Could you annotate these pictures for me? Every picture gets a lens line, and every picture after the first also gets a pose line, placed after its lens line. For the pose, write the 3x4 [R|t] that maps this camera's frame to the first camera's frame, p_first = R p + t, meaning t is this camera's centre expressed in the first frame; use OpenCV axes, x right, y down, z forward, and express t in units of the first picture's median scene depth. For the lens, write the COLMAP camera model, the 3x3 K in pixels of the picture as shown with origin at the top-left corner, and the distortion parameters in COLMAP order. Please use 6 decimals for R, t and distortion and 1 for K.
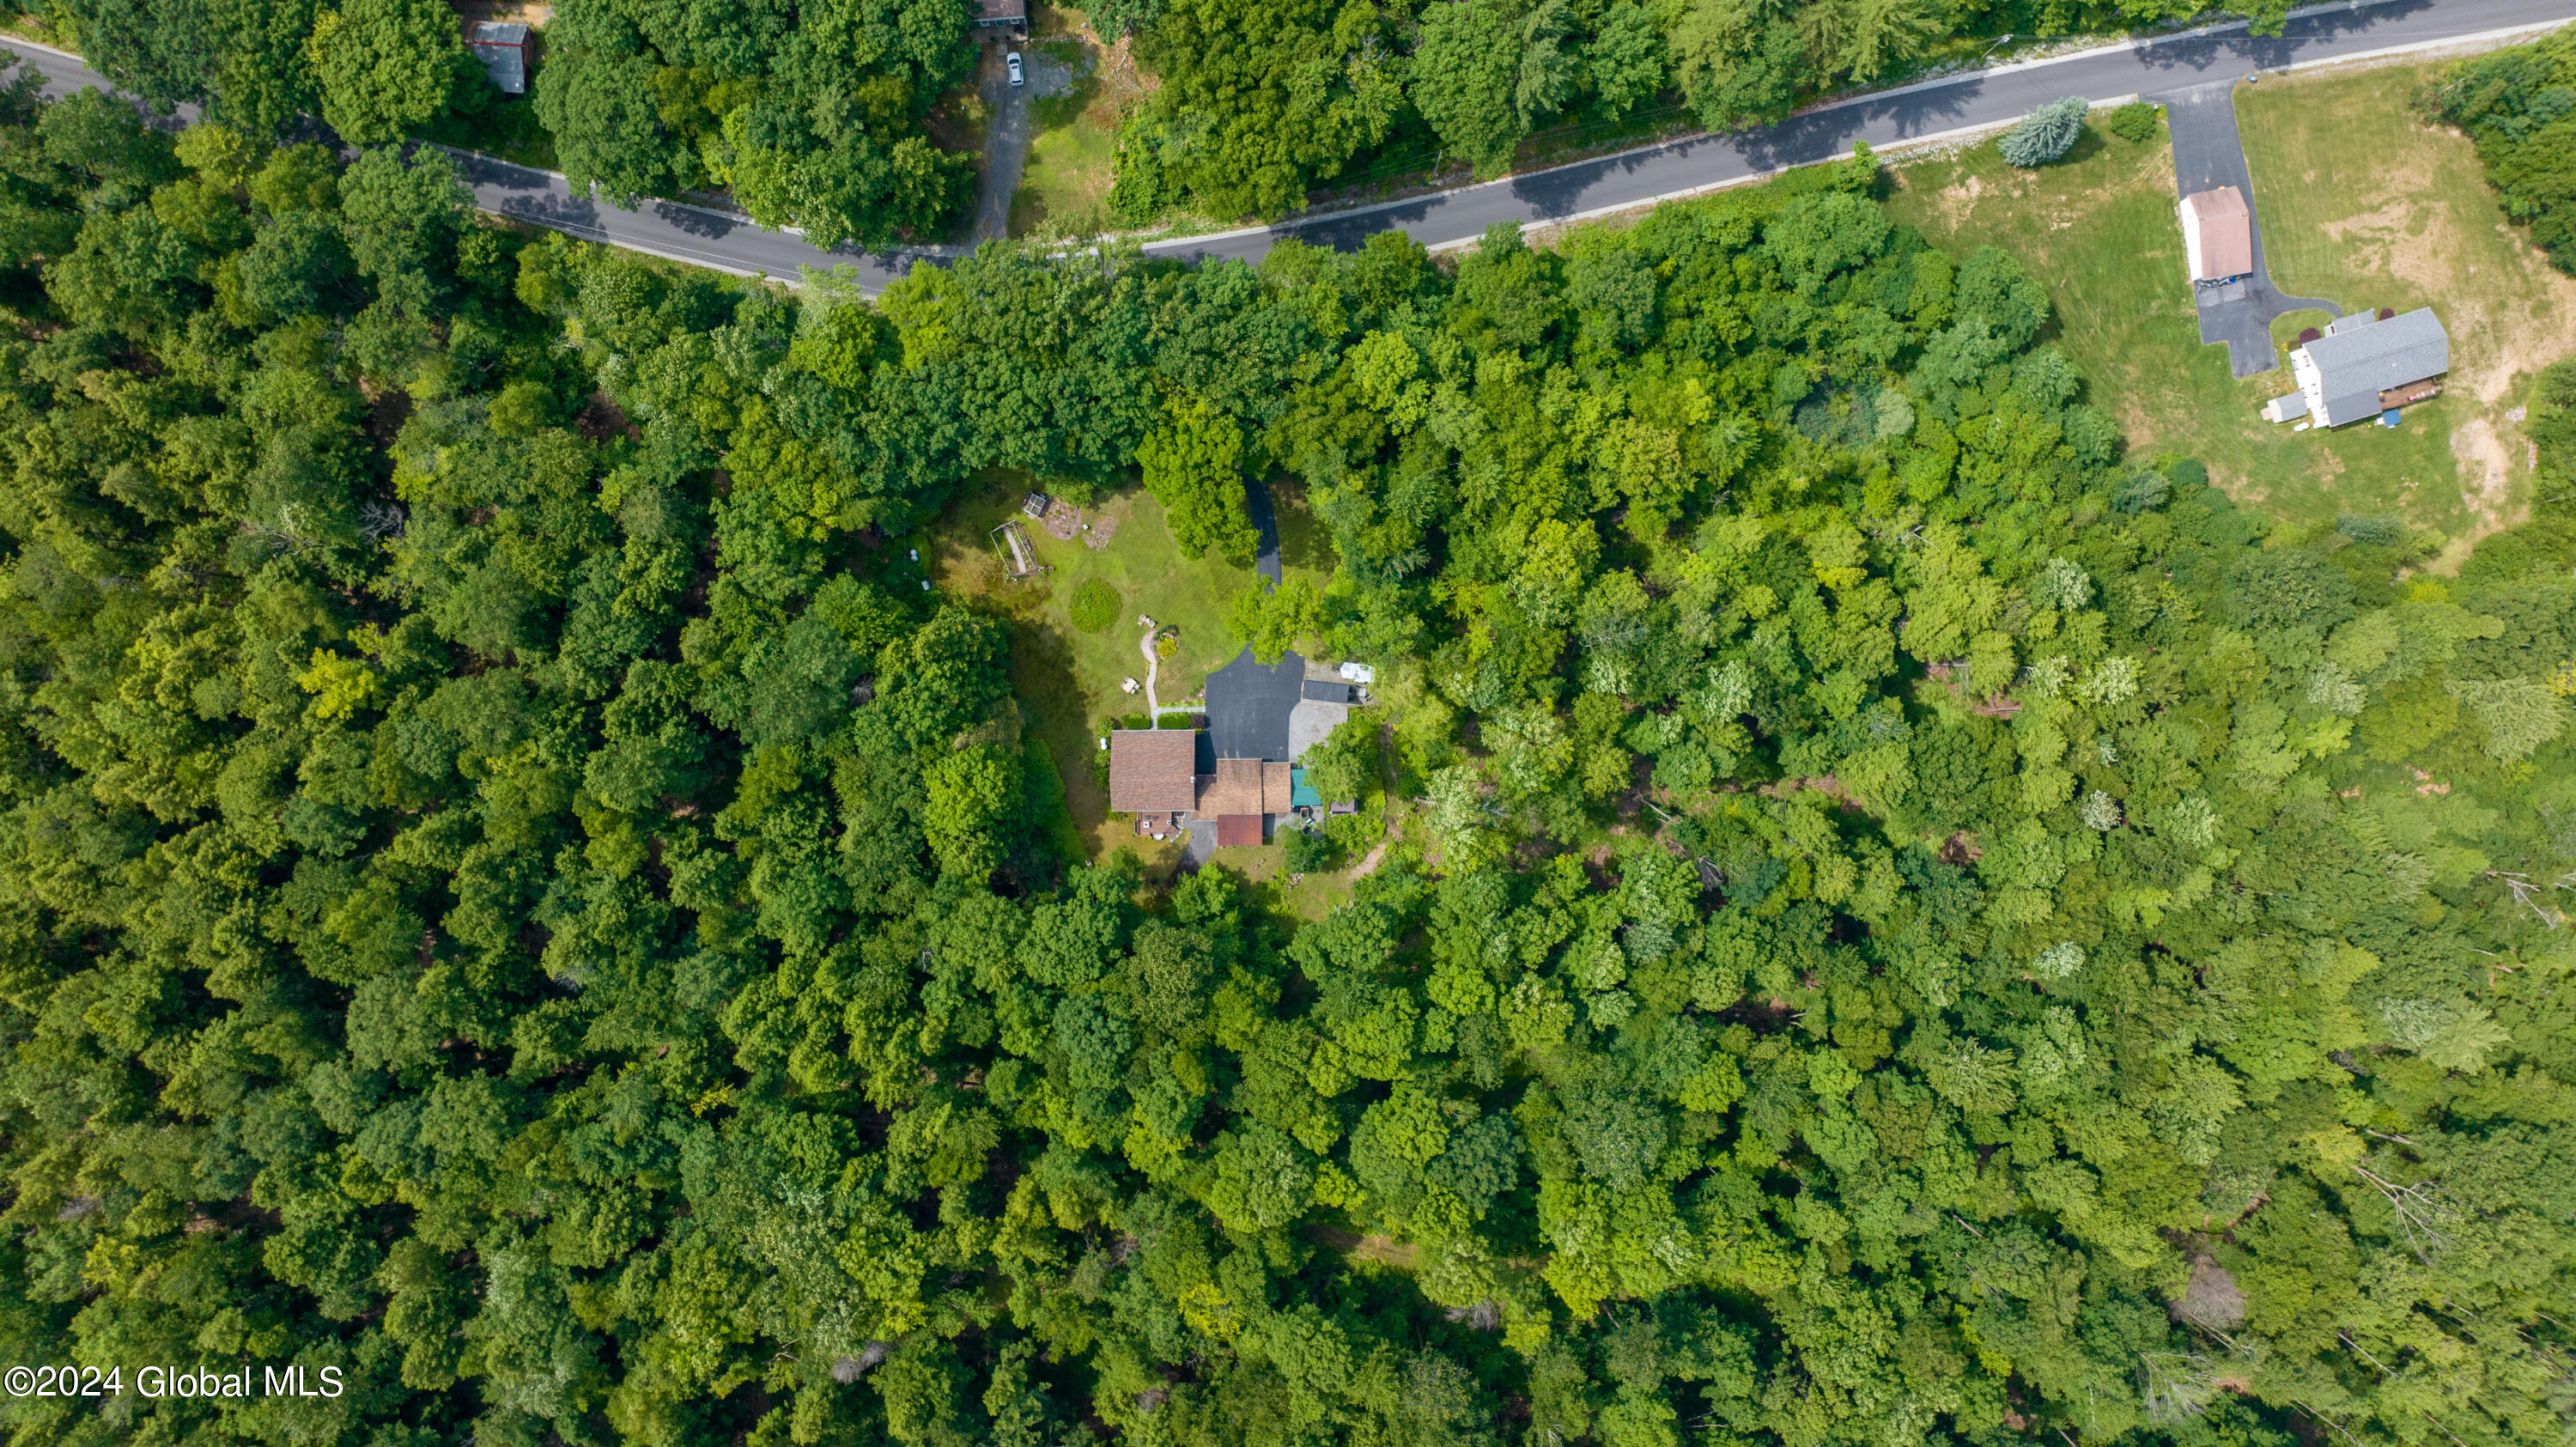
lens RADIAL K [[1790.1, 0, 1295.5], [0, 1790.1, 722.5], [0, 0, 1]] dist [-0.001950, -0.035797]
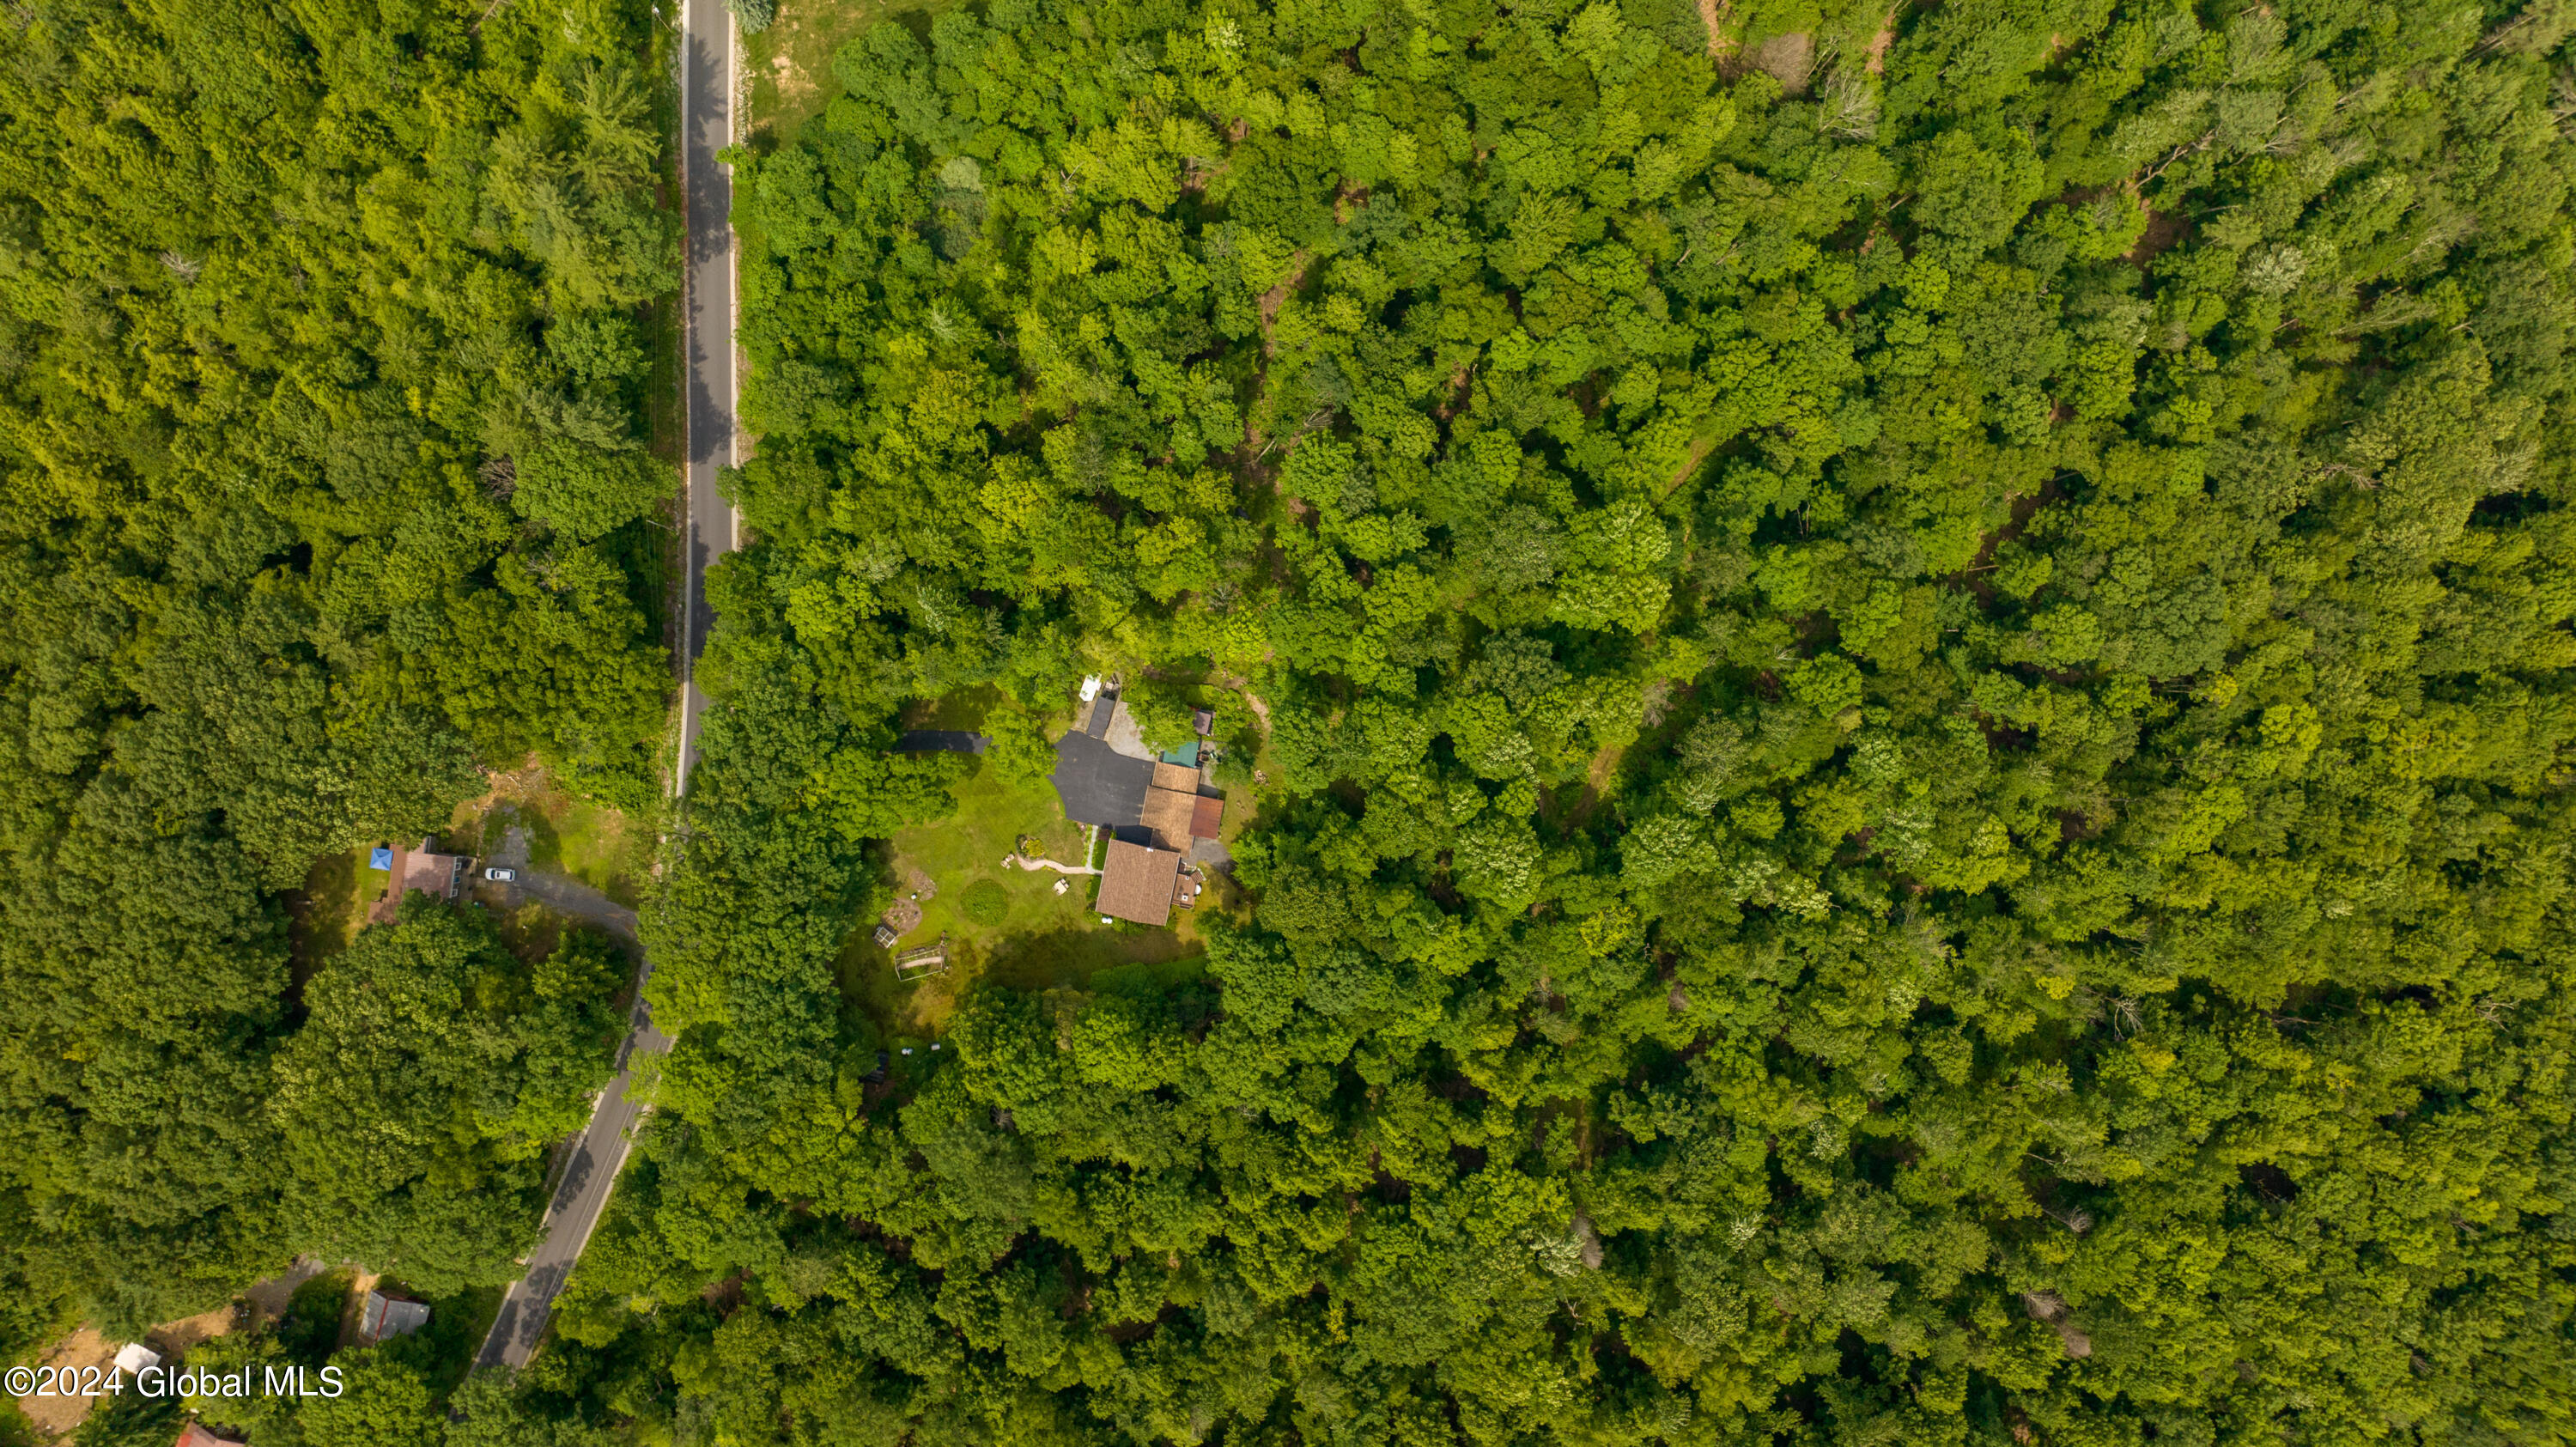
lens RADIAL K [[1790.1, 0, 1295.5], [0, 1790.1, 722.5], [0, 0, 1]] dist [-0.001950, -0.035797]
pose [[0.204124, -0.978914, 0.007805, 0.031740], [0.978942, 0.204135, 0.000648, 0.108241], [-0.002228, 0.007508, 0.999969, -0.131815]]
